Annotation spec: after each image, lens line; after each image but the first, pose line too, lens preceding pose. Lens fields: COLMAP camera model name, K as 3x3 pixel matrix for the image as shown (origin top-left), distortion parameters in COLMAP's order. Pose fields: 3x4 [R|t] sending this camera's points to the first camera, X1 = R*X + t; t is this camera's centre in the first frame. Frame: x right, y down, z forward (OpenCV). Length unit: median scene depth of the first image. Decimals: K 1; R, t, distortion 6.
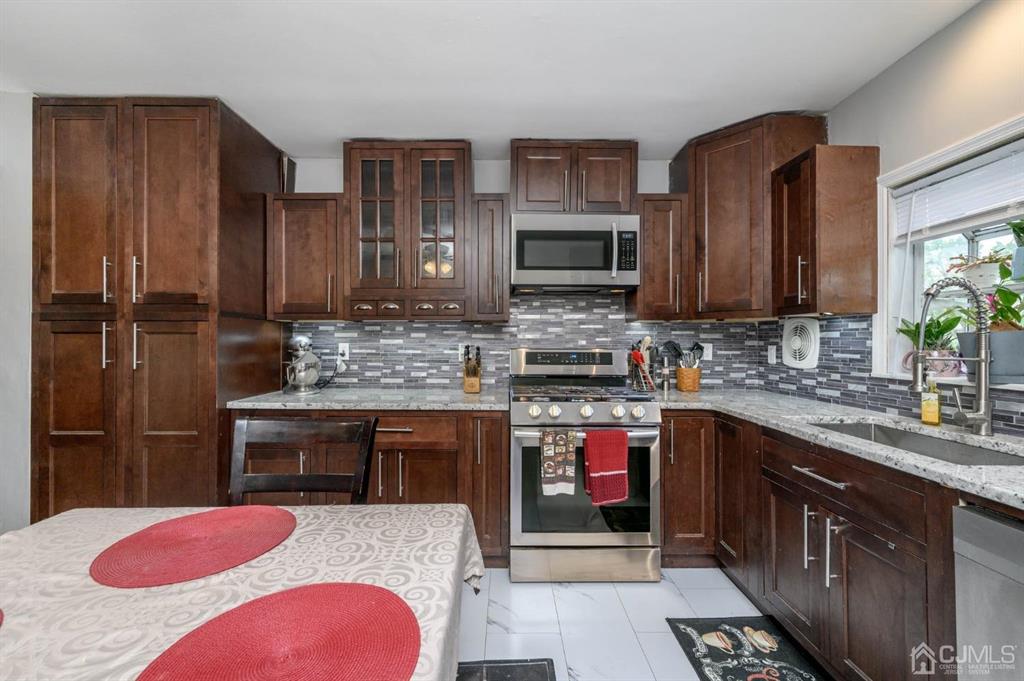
lens RADIAL K [[414.0, 0, 512.0], [0, 414.0, 340.5], [0, 0, 1]] dist [0.001708, 0.000136]
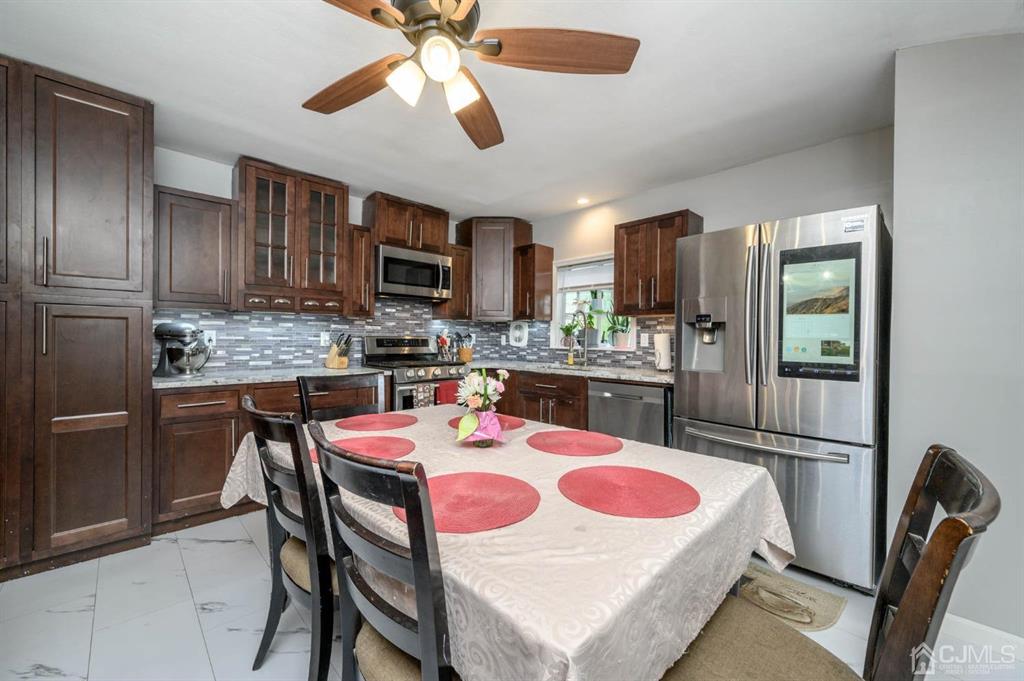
lens RADIAL K [[402.5, 0, 512.0], [0, 402.5, 340.5], [0, 0, 1]] dist [-0.001646, 0.000212]
pose [[0.724581, -0.002052, 0.689186, -0.687720], [-0.009576, 0.999869, 0.013044, 0.013906], [-0.689123, -0.016051, 0.724467, -0.390444]]
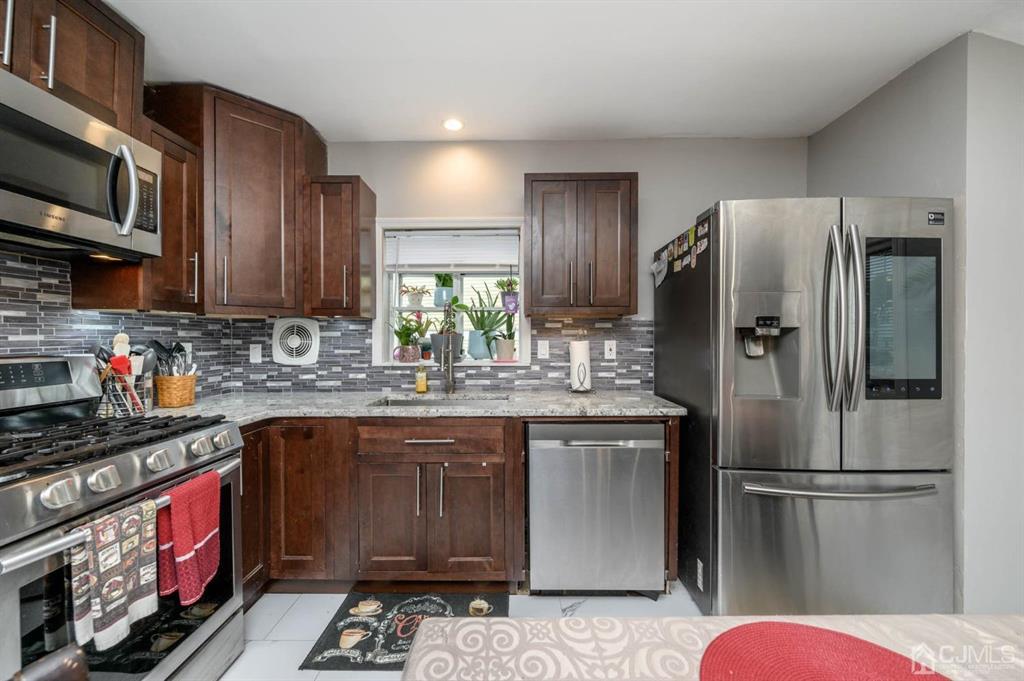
lens RADIAL K [[402.5, 0, 512.0], [0, 402.5, 340.5], [0, 0, 1]] dist [-0.001646, 0.000212]
pose [[0.025830, -0.007885, 0.999635, -0.349351], [-0.001411, 0.999968, 0.007924, -0.005641], [-0.999665, -0.001615, 0.025818, 0.439492]]
